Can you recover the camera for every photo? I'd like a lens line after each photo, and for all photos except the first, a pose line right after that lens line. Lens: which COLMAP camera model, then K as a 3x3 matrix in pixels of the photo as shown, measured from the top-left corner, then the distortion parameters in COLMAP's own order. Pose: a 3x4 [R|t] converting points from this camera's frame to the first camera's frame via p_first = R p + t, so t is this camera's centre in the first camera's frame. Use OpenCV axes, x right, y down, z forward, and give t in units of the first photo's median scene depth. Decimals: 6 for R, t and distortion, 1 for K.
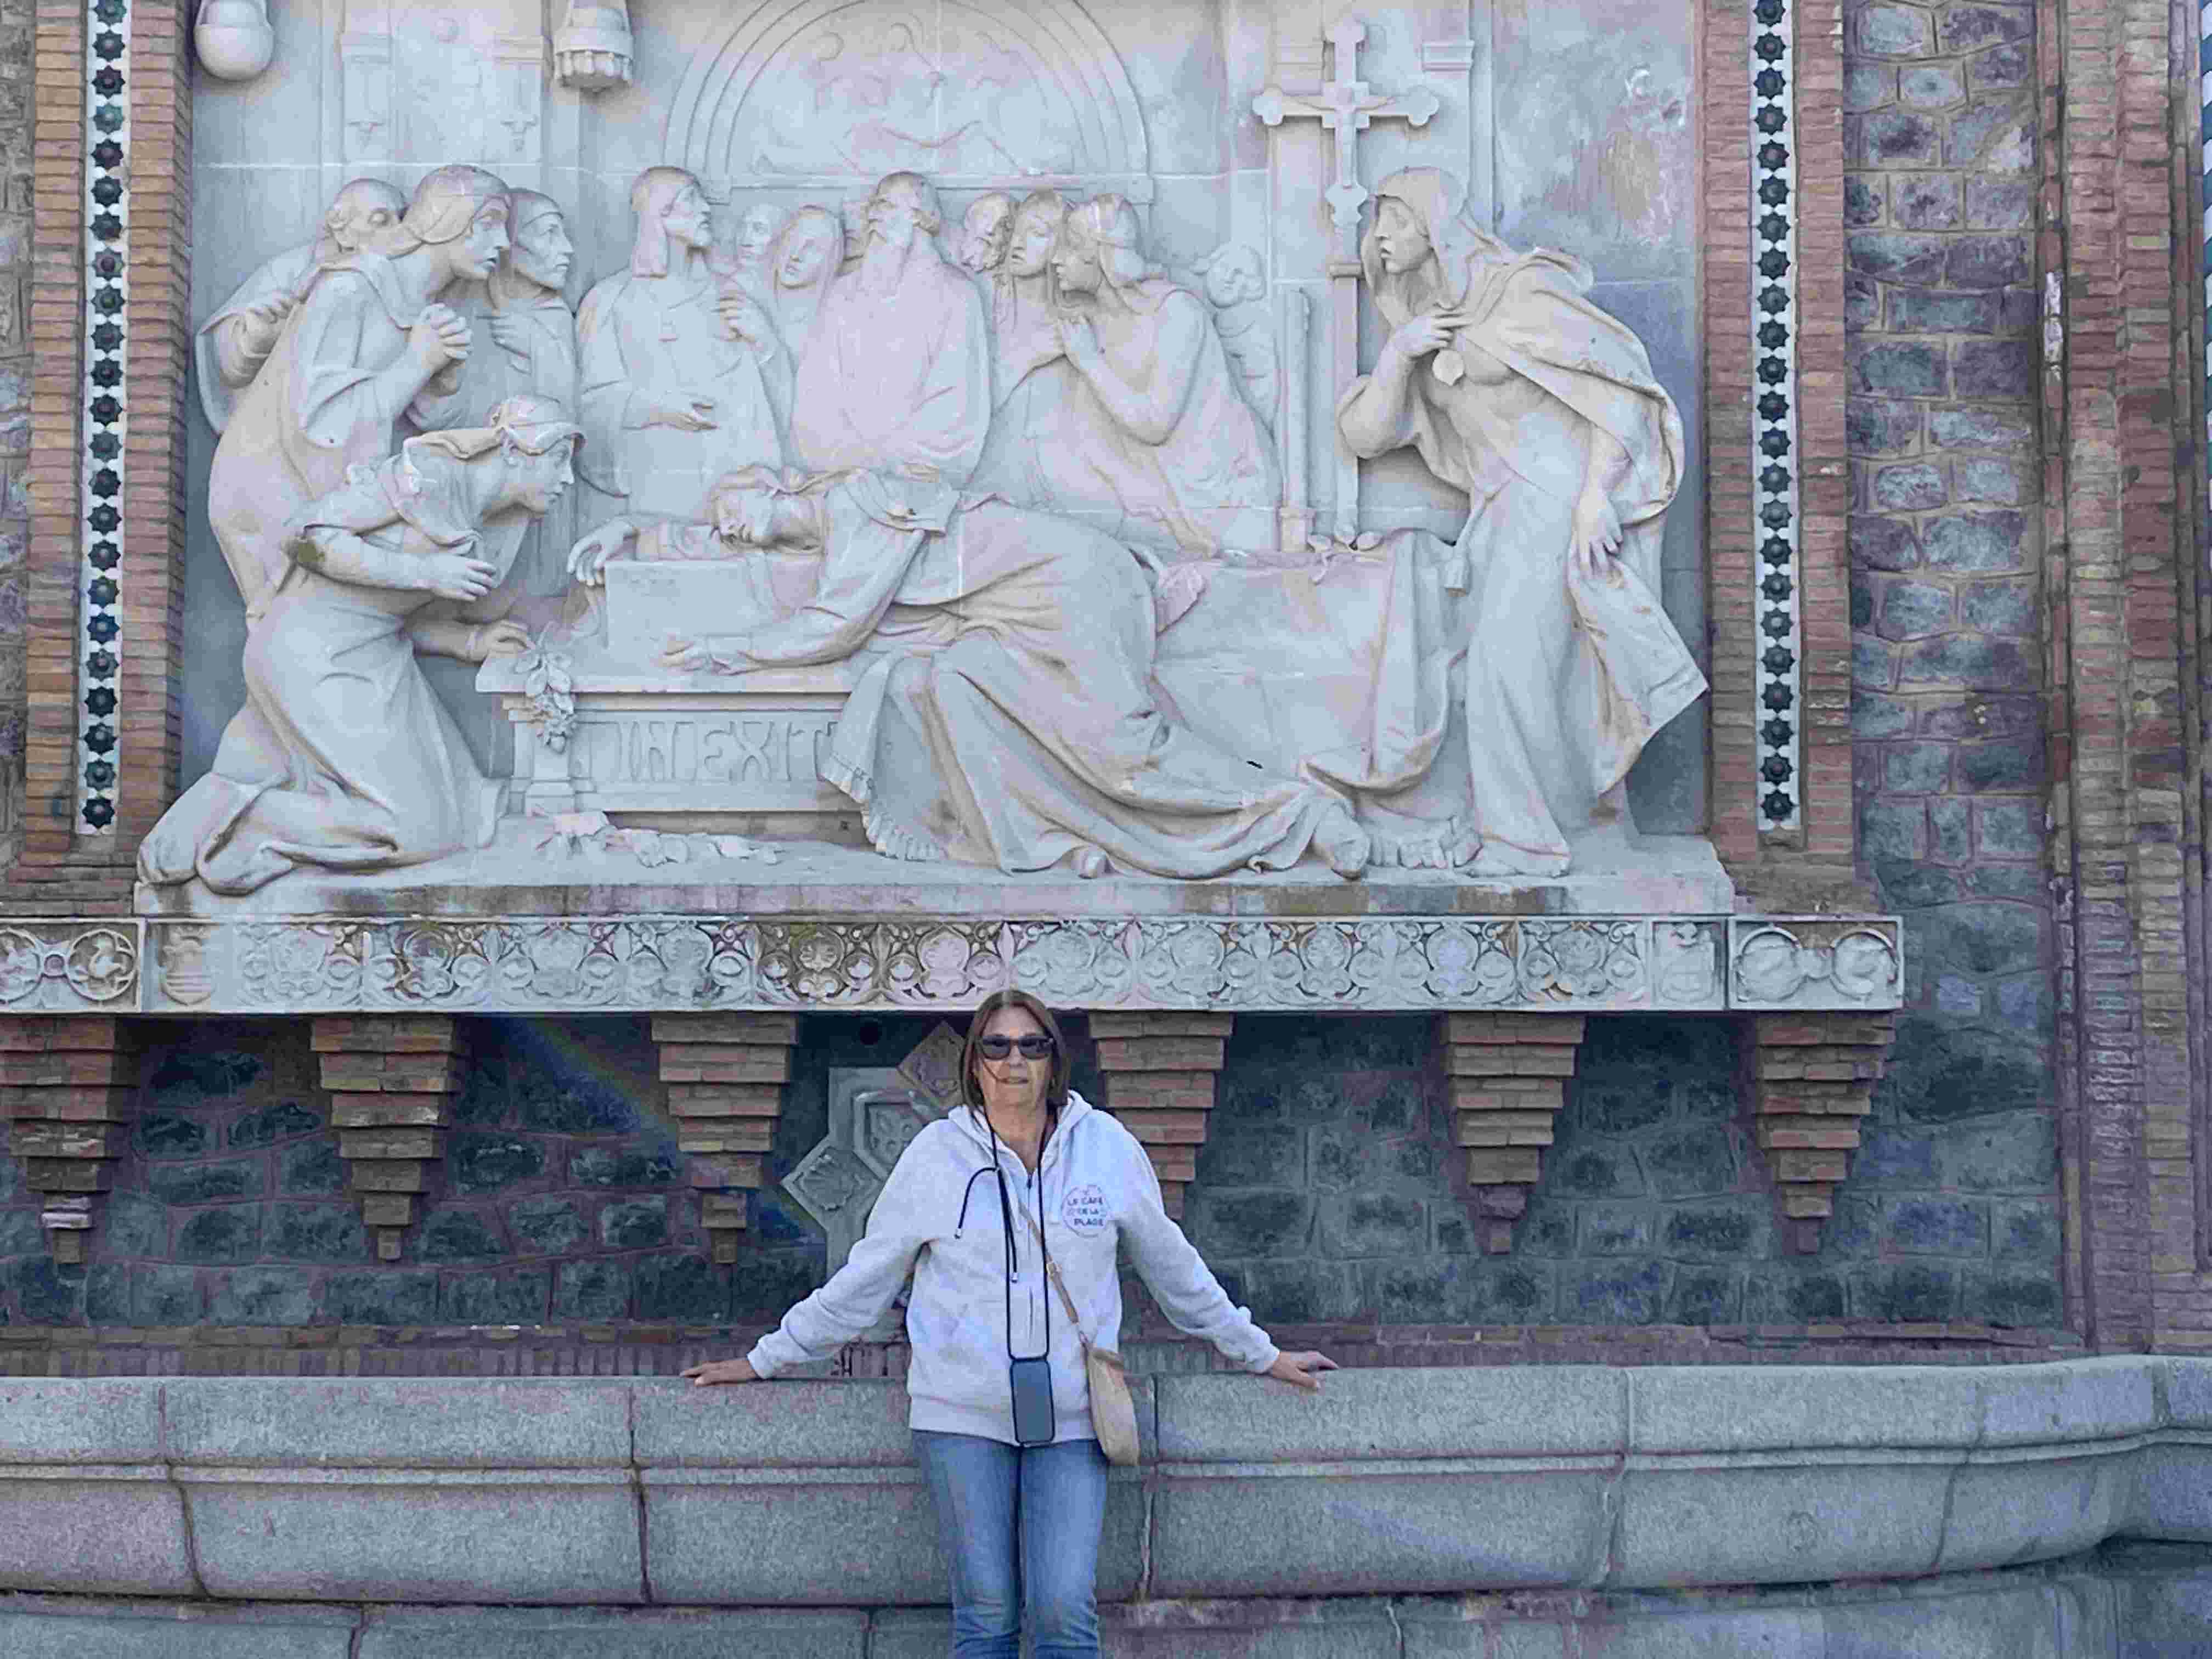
lens RADIAL K [[4078.2, 0, 1128.7], [0, 4078.2, 840.0], [0, 0, 1]] dist [0.044216, 0.000000]
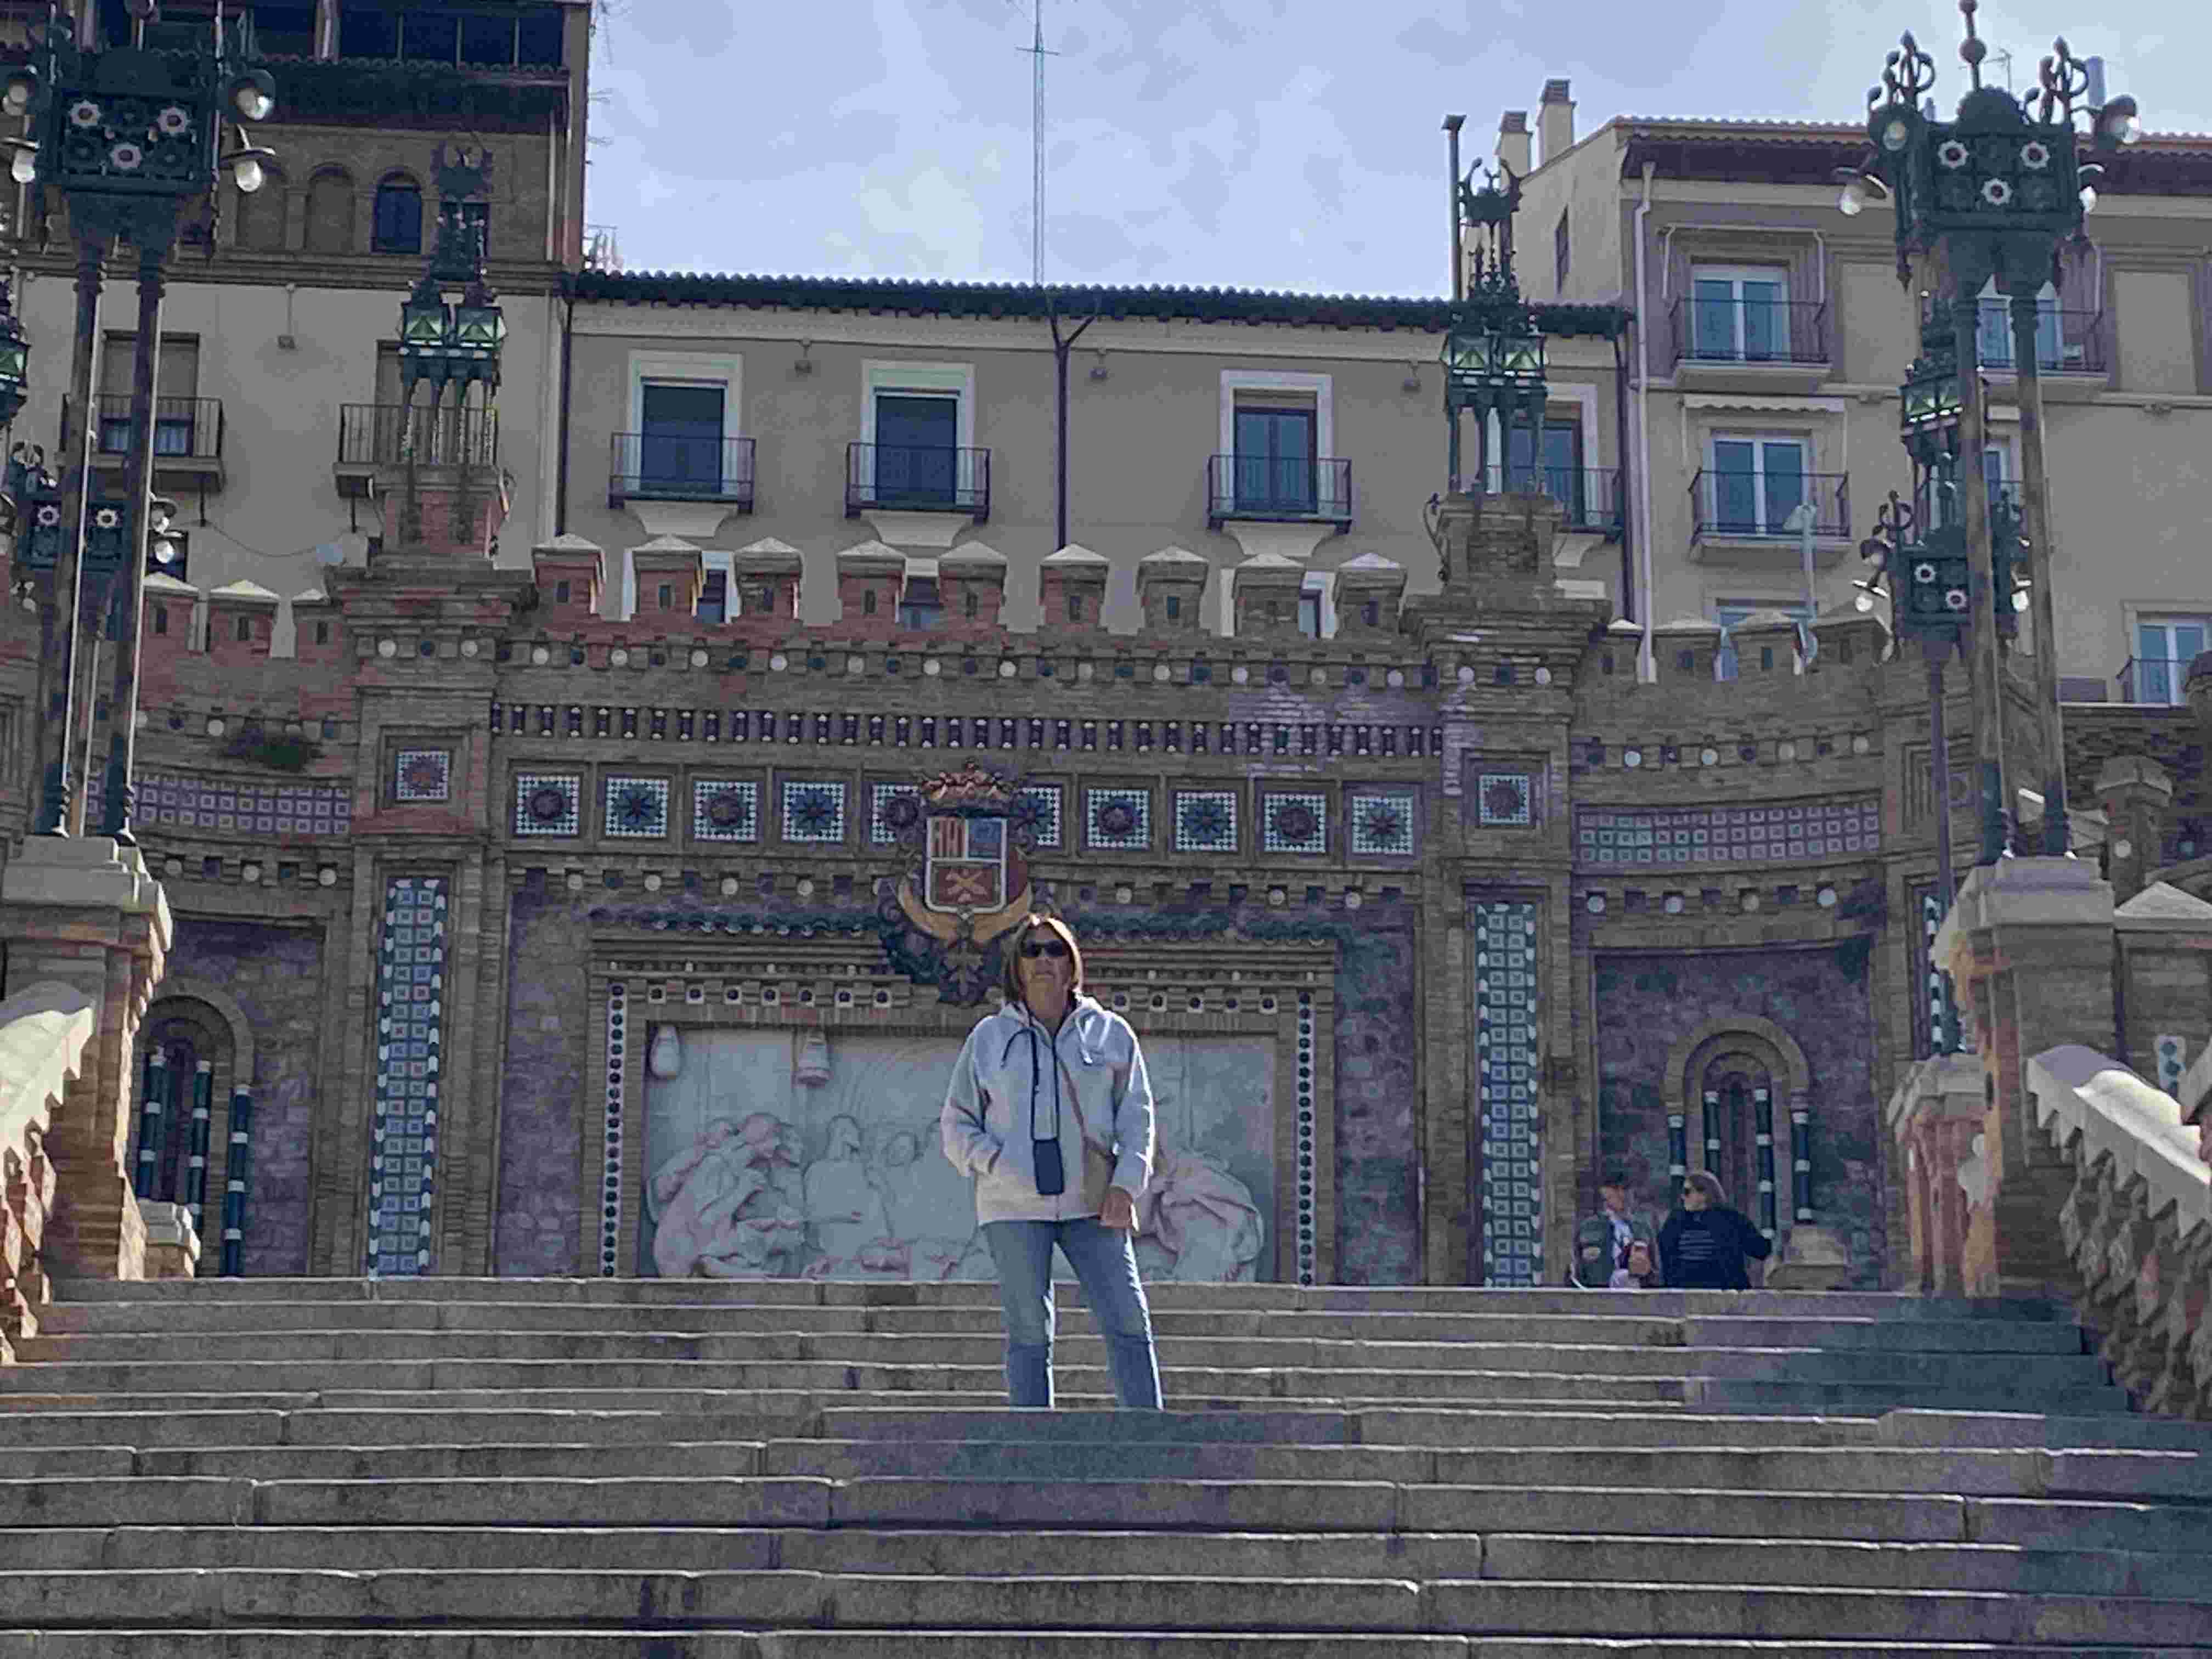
lens RADIAL K [[6348.8, 0, 1141.1], [0, 6348.8, 735.8], [0, 0, 1]] dist [0.232403, 0.000000]
pose [[0.999770, 0.013703, 0.016489, -0.003199], [-0.009117, 0.967805, -0.251536, 0.557417], [-0.019405, 0.251328, 0.967707, -2.674091]]
